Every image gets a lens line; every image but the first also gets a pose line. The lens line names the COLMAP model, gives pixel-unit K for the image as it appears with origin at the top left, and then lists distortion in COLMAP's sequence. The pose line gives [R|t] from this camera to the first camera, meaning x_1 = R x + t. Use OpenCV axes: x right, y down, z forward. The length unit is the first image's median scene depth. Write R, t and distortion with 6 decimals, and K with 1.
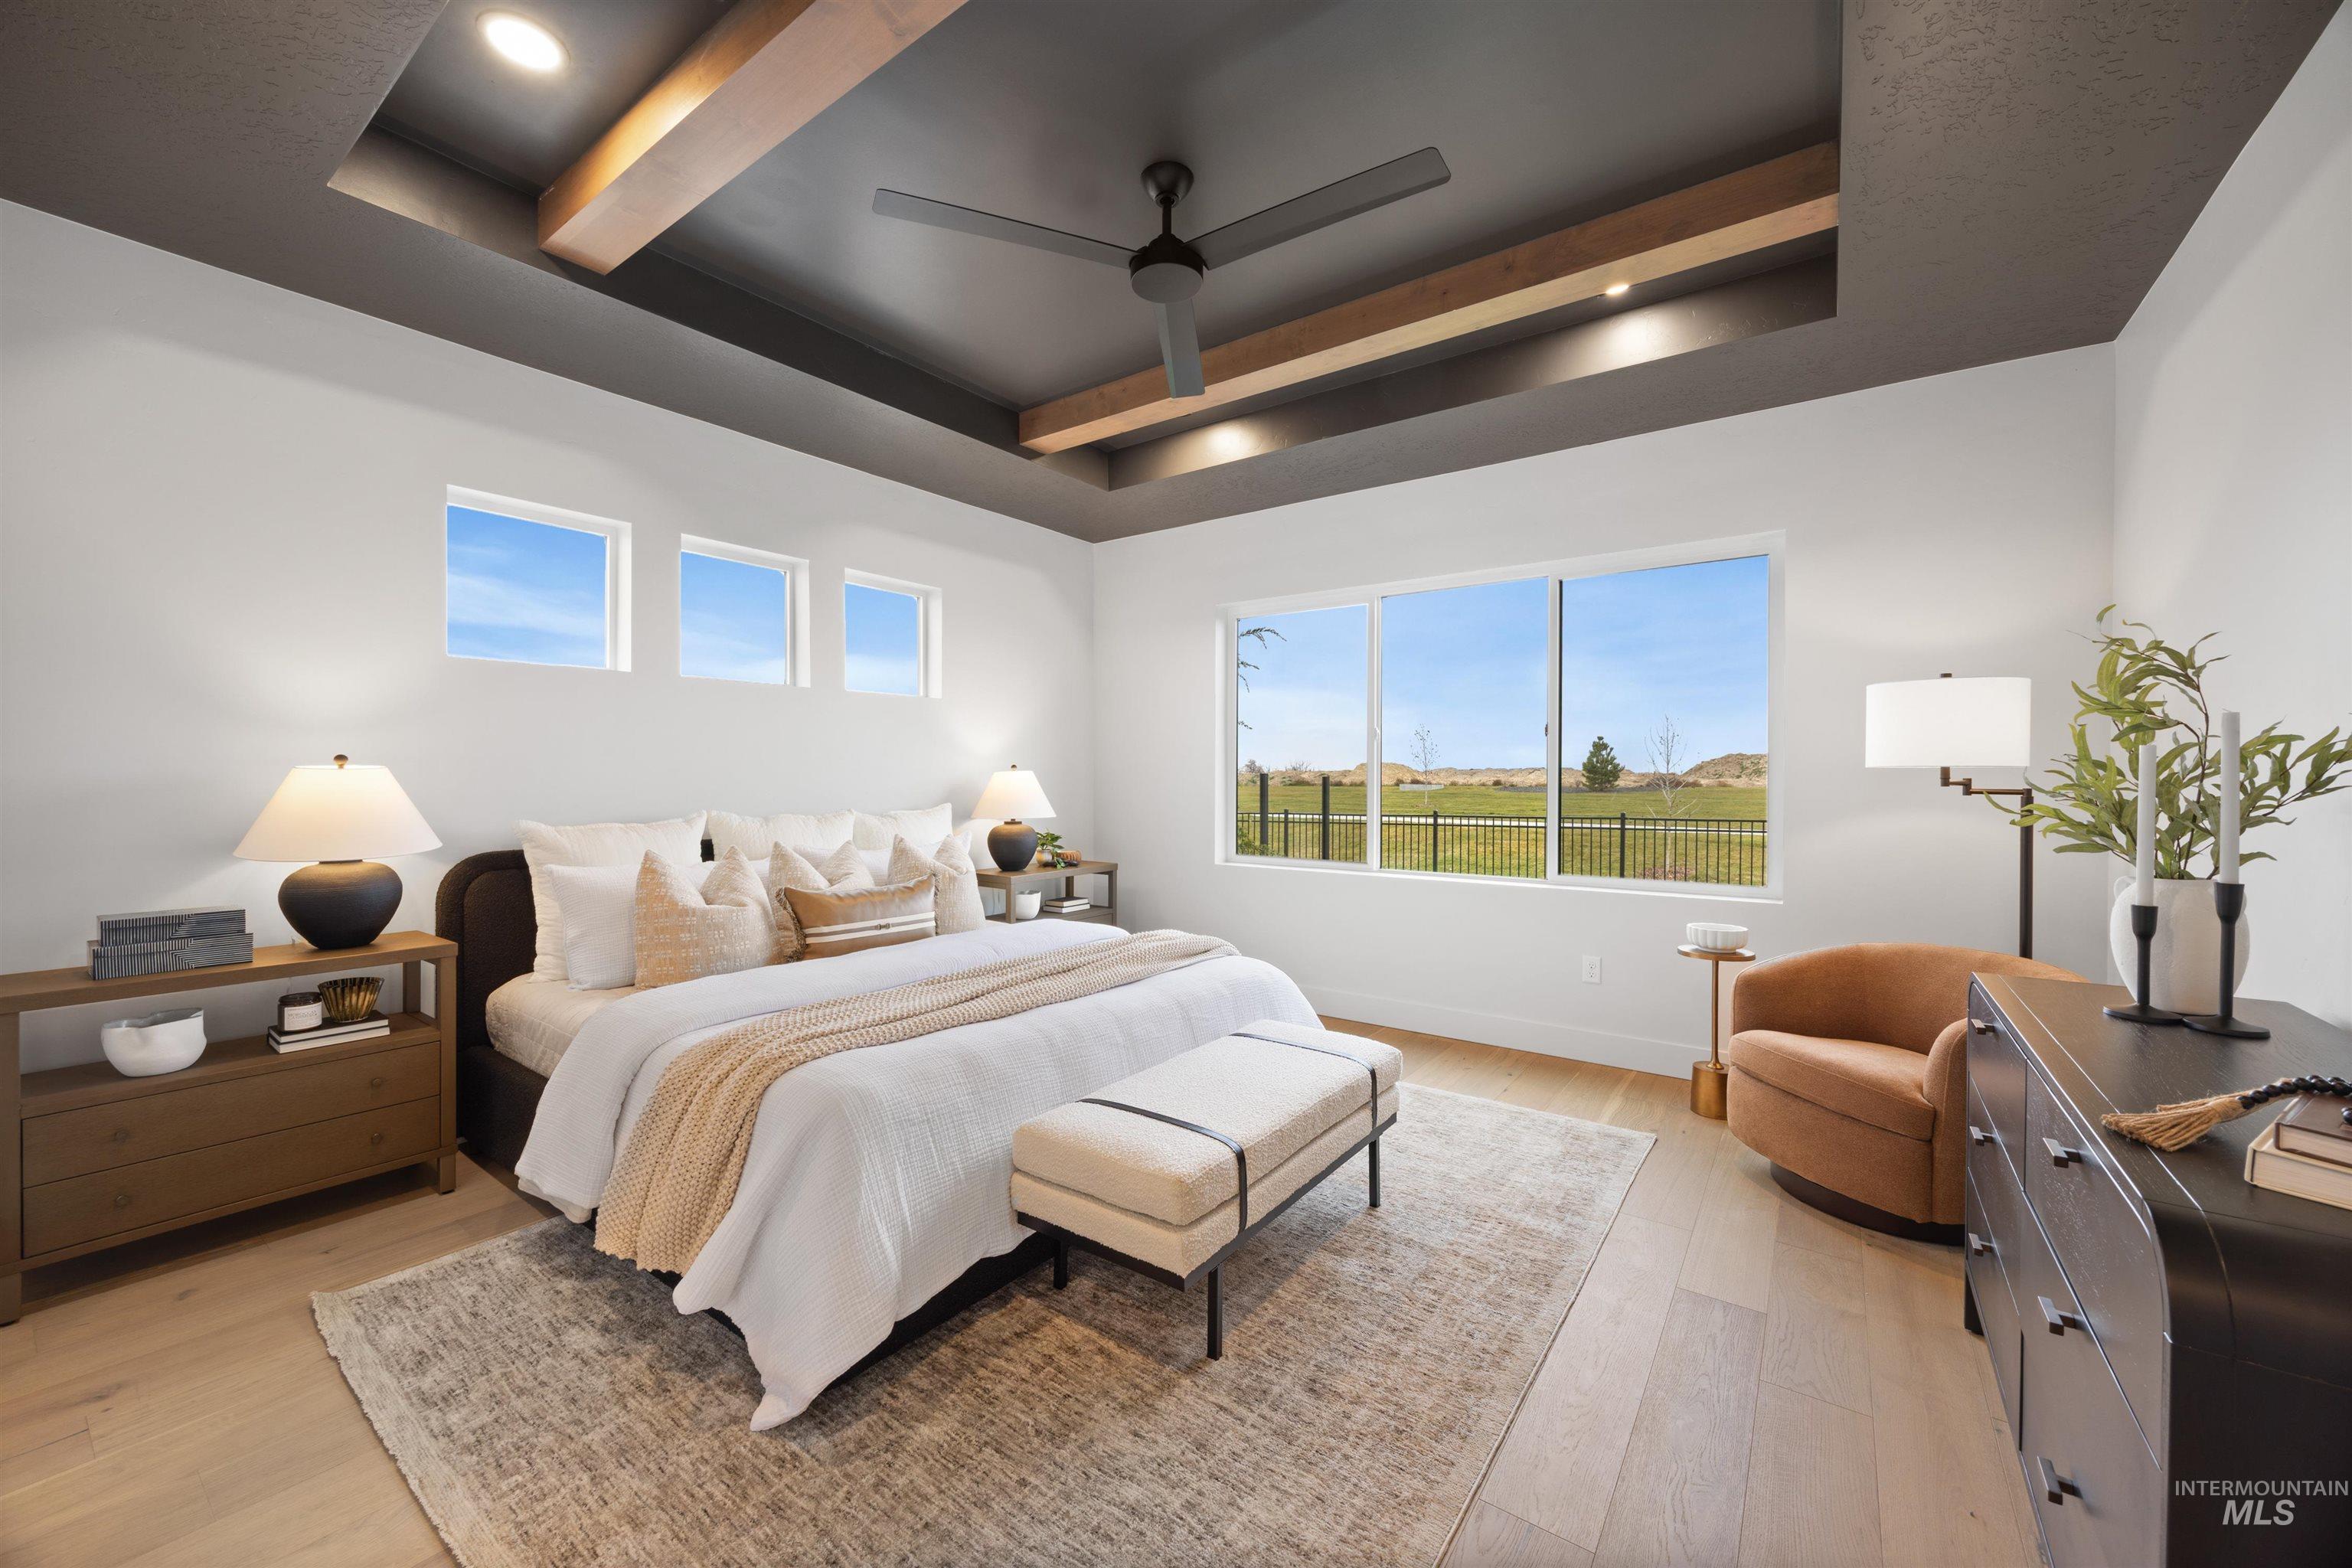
lens RADIAL K [[898.4, 0, 1168.8], [0, 898.4, 782.0], [0, 0, 1]] dist [-0.001097, 0.000236]
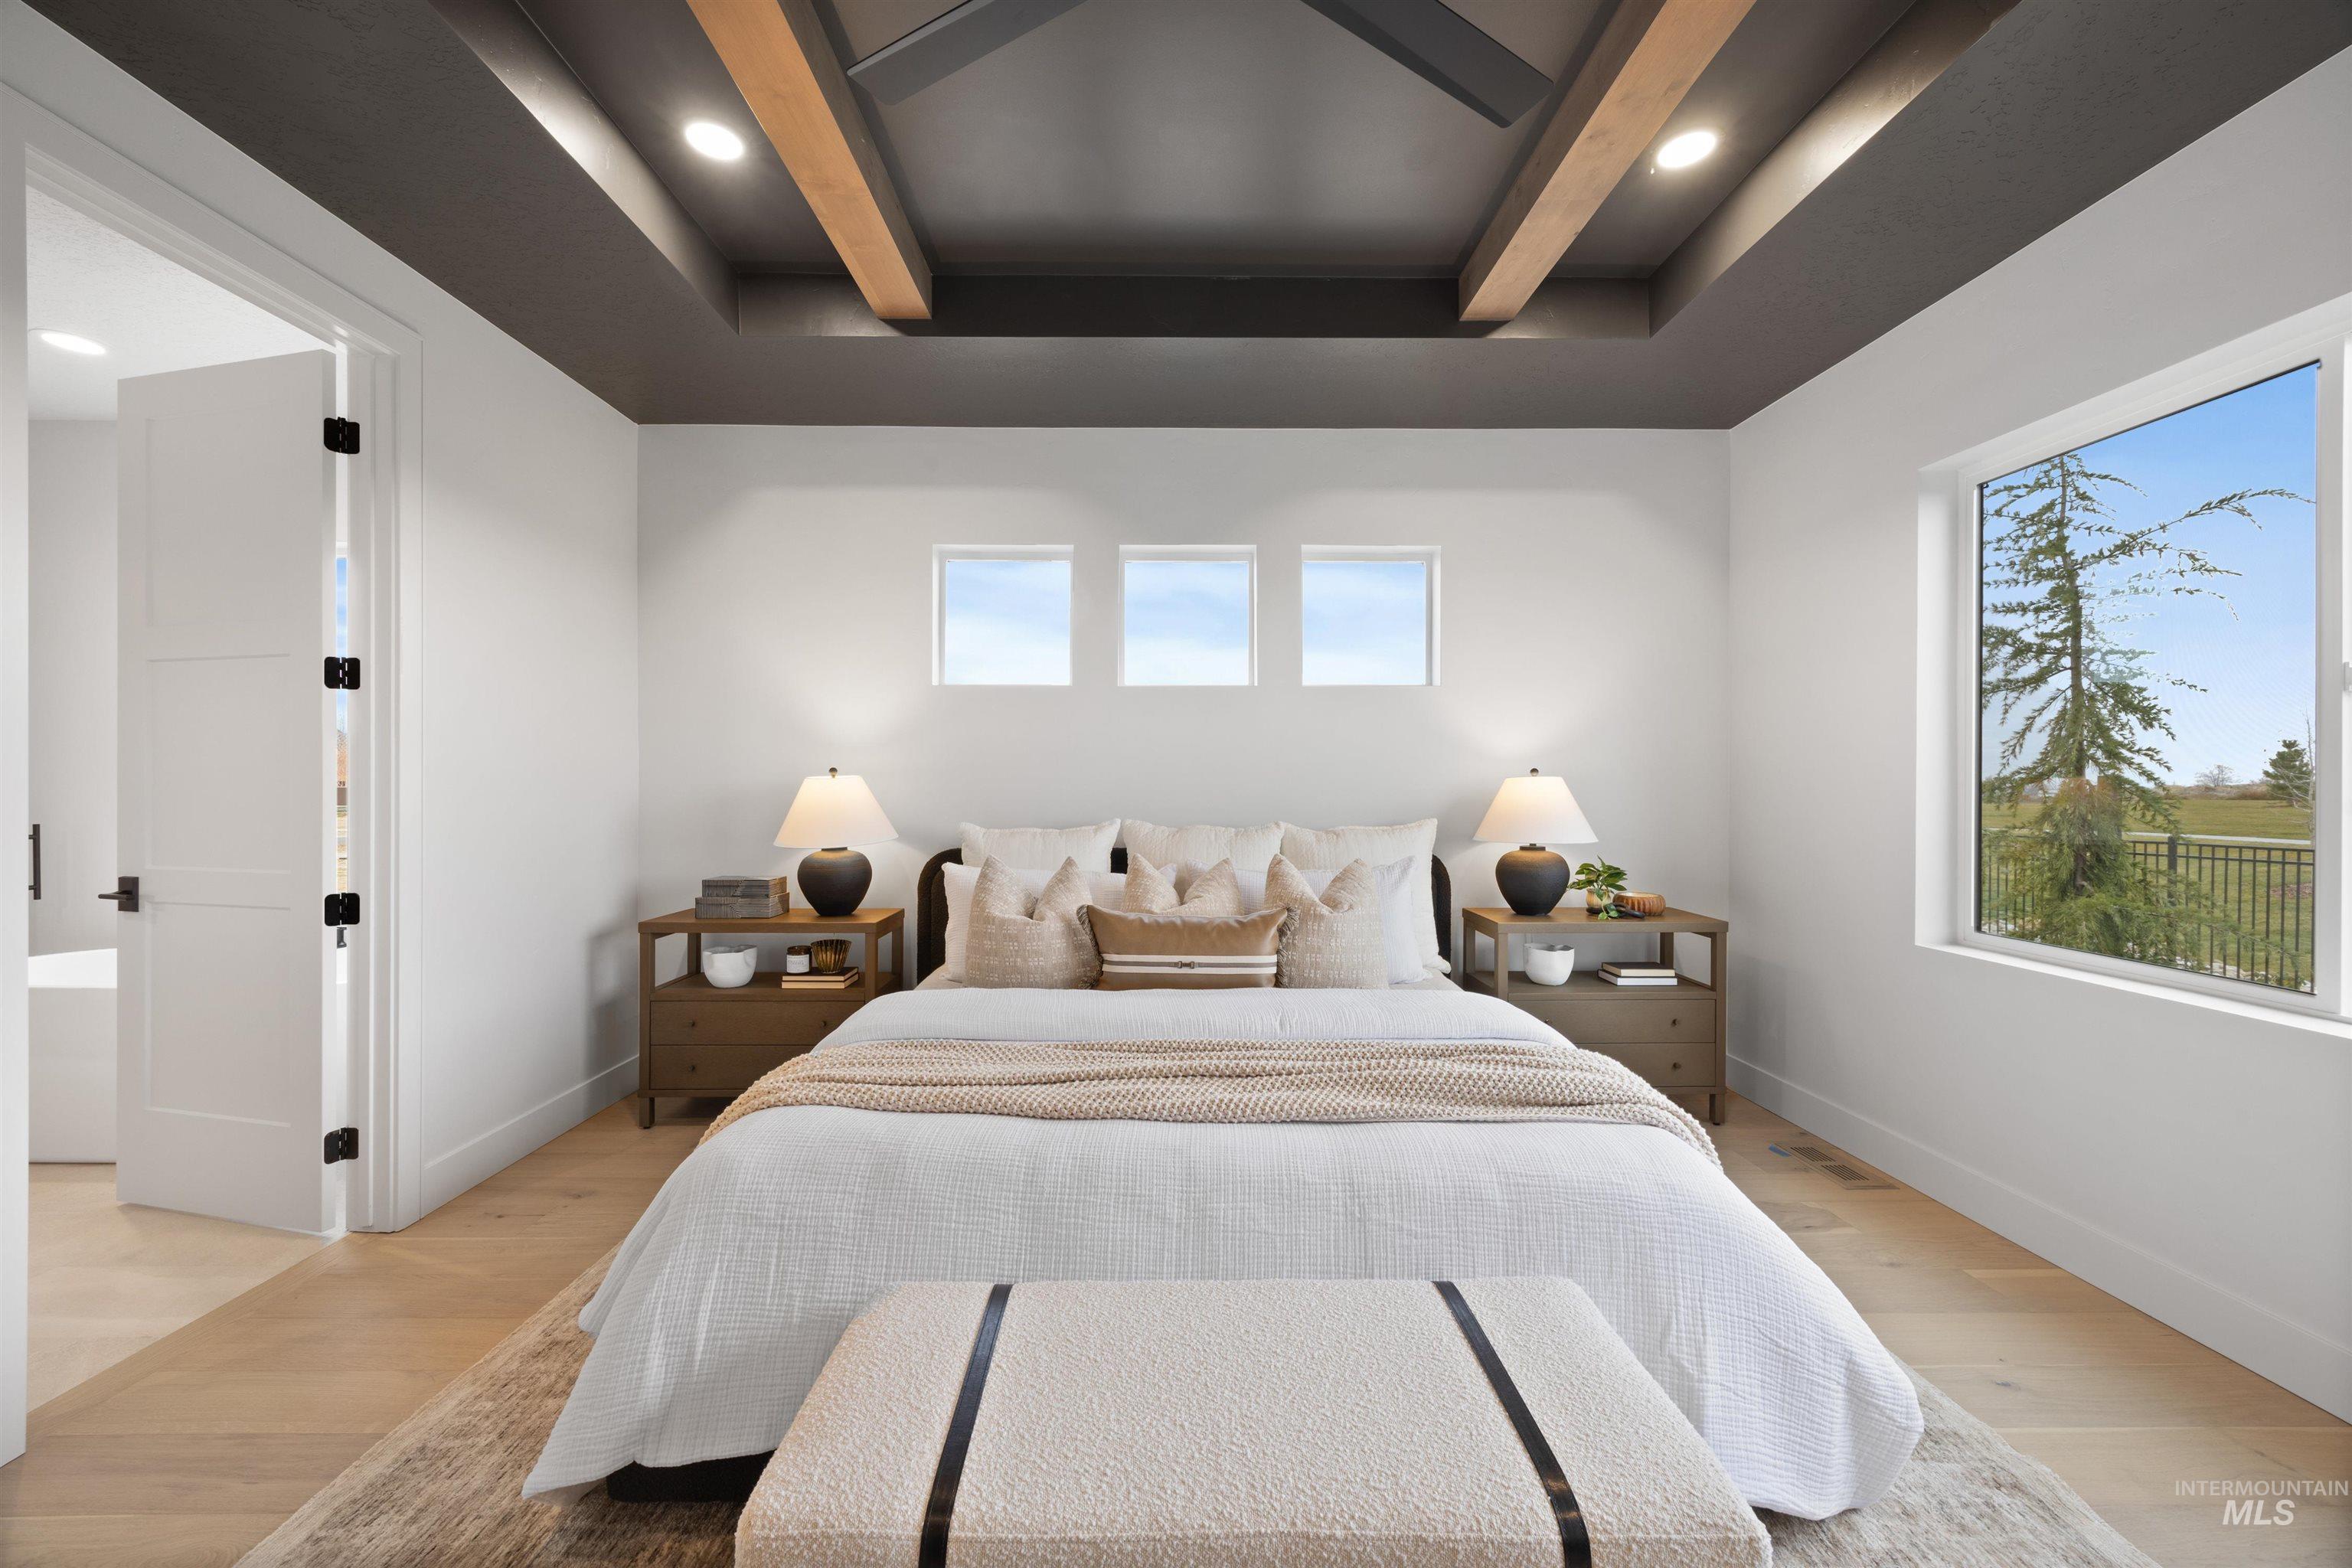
lens RADIAL K [[898.4, 0, 1174.2], [0, 898.4, 785.0], [0, 0, 1]] dist [-0.001097, 0.000236]
pose [[0.600234, -0.000028, -0.799824, 0.358686], [-0.004660, 0.999983, -0.003532, -0.002551], [0.799811, 0.005848, 0.600224, 0.517919]]
